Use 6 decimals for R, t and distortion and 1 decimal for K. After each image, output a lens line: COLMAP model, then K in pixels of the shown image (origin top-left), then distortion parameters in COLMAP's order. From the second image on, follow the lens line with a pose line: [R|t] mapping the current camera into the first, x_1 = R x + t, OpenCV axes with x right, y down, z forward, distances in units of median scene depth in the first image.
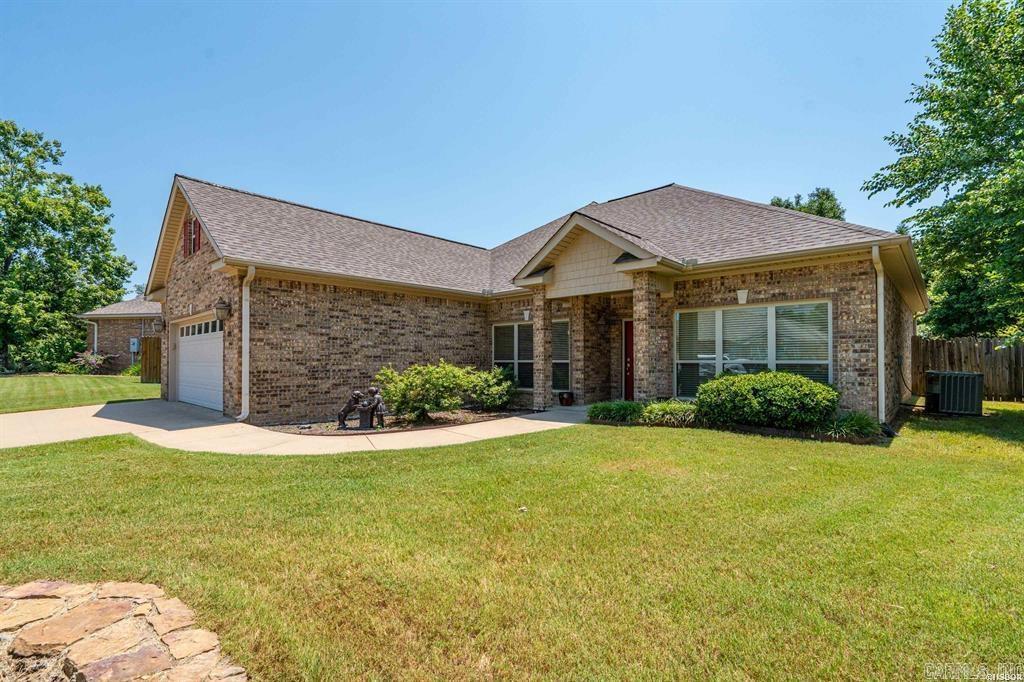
lens RADIAL K [[474.0, 0, 513.7], [0, 474.0, 349.0], [0, 0, 1]] dist [-0.002494, 0.003431]
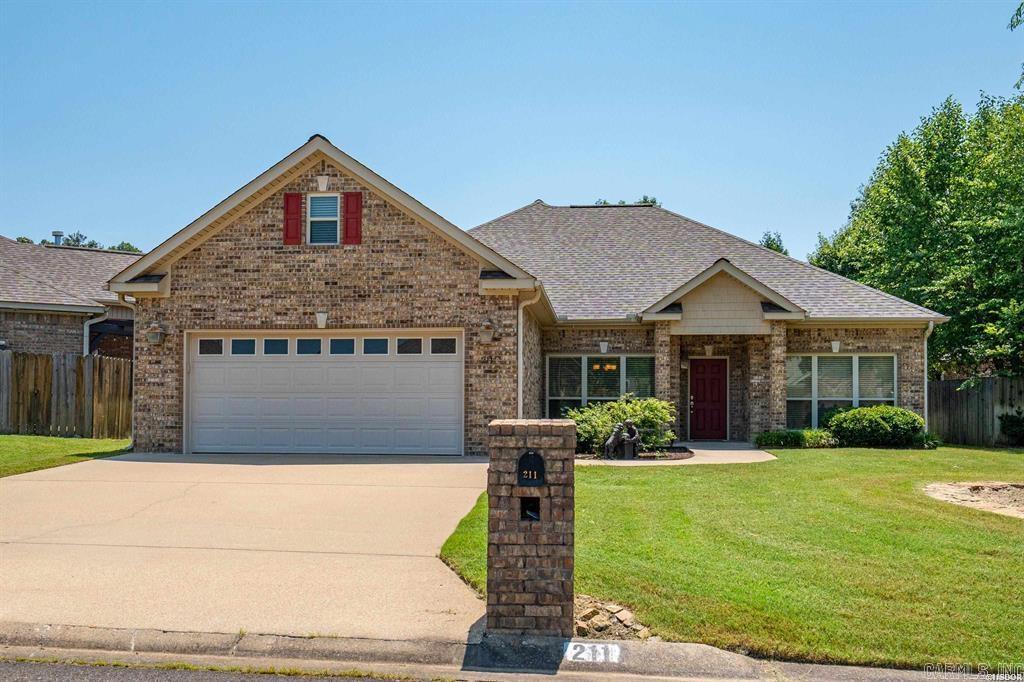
lens RADIAL K [[907.9, 0, 514.2], [0, 907.9, 388.4], [0, 0, 1]] dist [0.015230, 0.003173]
pose [[0.794639, 0.018280, 0.606807, -1.668987], [-0.019418, 0.999800, -0.004689, 0.027909], [-0.606771, -0.008057, 0.794836, -0.399620]]
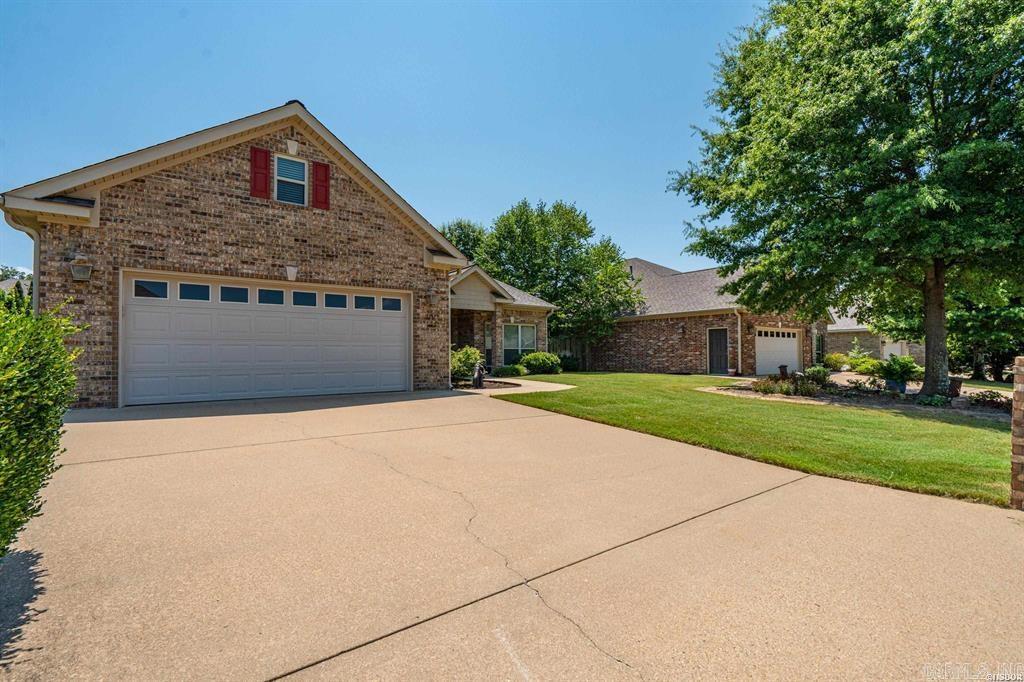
lens RADIAL K [[474.0, 0, 510.7], [0, 474.0, 342.2], [0, 0, 1]] dist [-0.002494, 0.003431]
pose [[0.169284, 0.027256, 0.985190, -1.796817], [-0.018110, 0.999535, -0.024541, 0.055375], [-0.985401, -0.013687, 0.169699, 0.625143]]
